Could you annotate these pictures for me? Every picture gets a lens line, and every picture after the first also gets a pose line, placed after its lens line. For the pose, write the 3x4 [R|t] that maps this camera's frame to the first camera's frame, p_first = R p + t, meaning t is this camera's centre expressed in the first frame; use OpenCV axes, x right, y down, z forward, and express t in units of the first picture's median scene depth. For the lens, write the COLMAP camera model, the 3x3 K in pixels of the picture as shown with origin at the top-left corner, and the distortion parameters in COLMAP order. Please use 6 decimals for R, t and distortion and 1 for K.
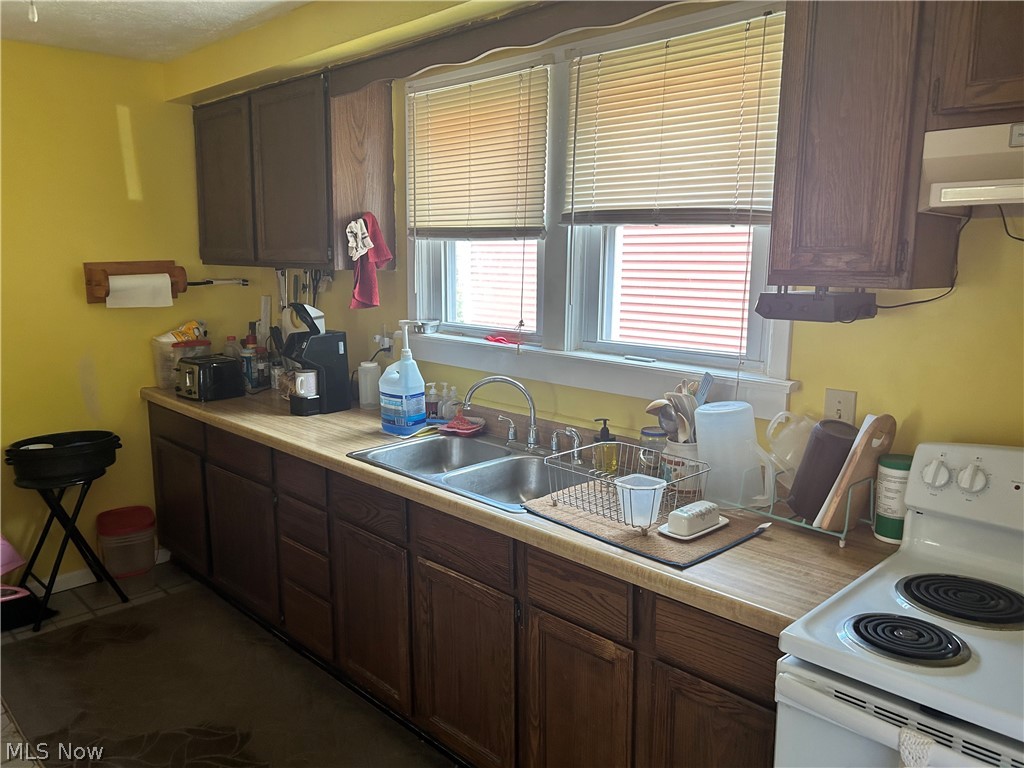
lens RADIAL K [[770.8, 0, 512.0], [0, 770.8, 384.0], [0, 0, 1]] dist [0.066003, -0.082732]
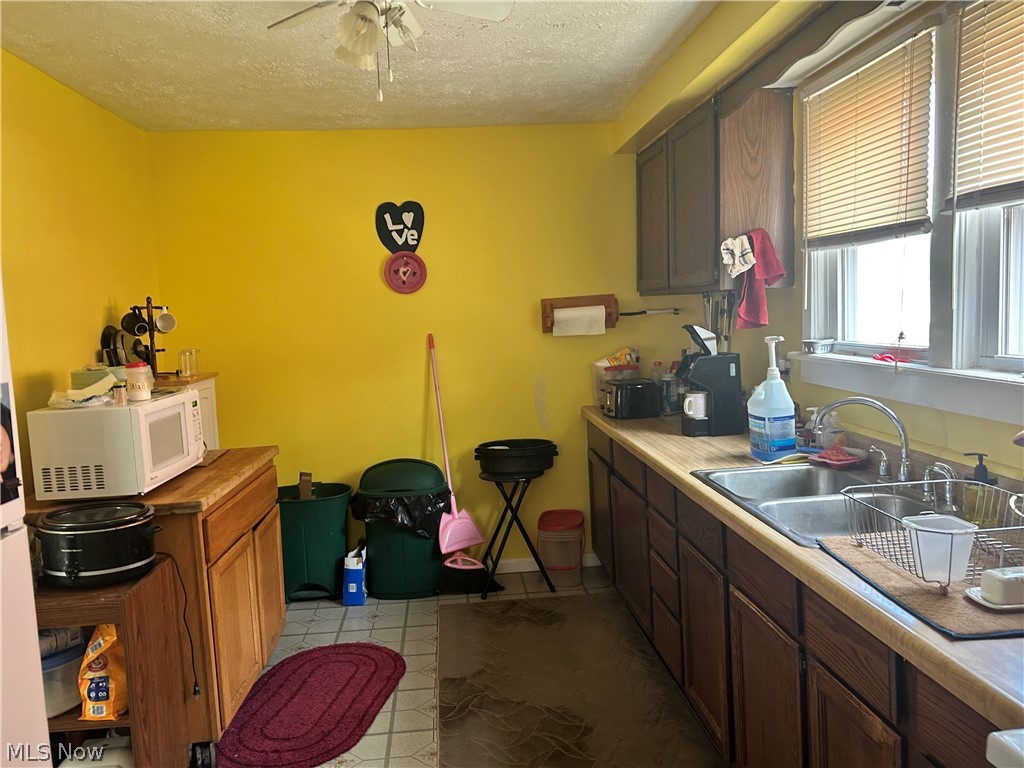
lens RADIAL K [[775.3, 0, 492.2], [0, 775.3, 377.5], [0, 0, 1]] dist [0.064977, -0.095620]
pose [[0.754909, 0.015248, -0.655652, 0.219847], [-0.058818, 0.997275, -0.044529, 0.027503], [0.653187, 0.072180, 0.753749, 0.073172]]
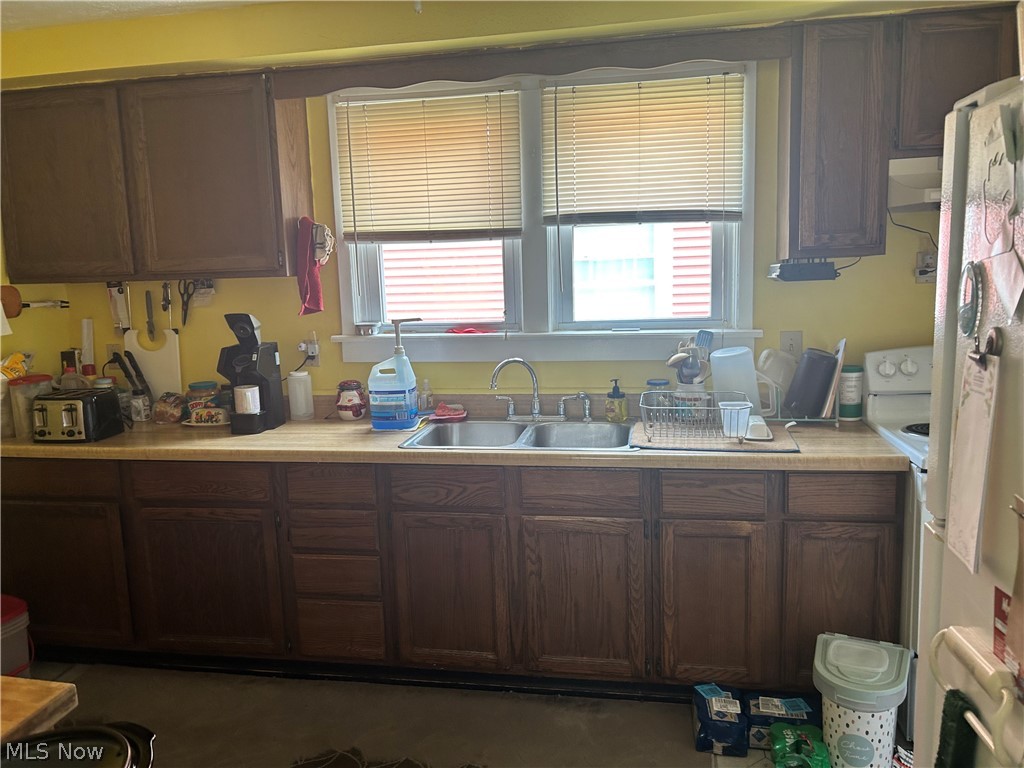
lens RADIAL K [[770.8, 0, 512.0], [0, 770.8, 384.0], [0, 0, 1]] dist [0.066003, -0.082732]
pose [[0.819039, -0.114391, 0.562218, -0.596785], [0.133229, 0.991056, 0.007556, 0.017830], [-0.558054, 0.068716, 0.826954, 0.054670]]
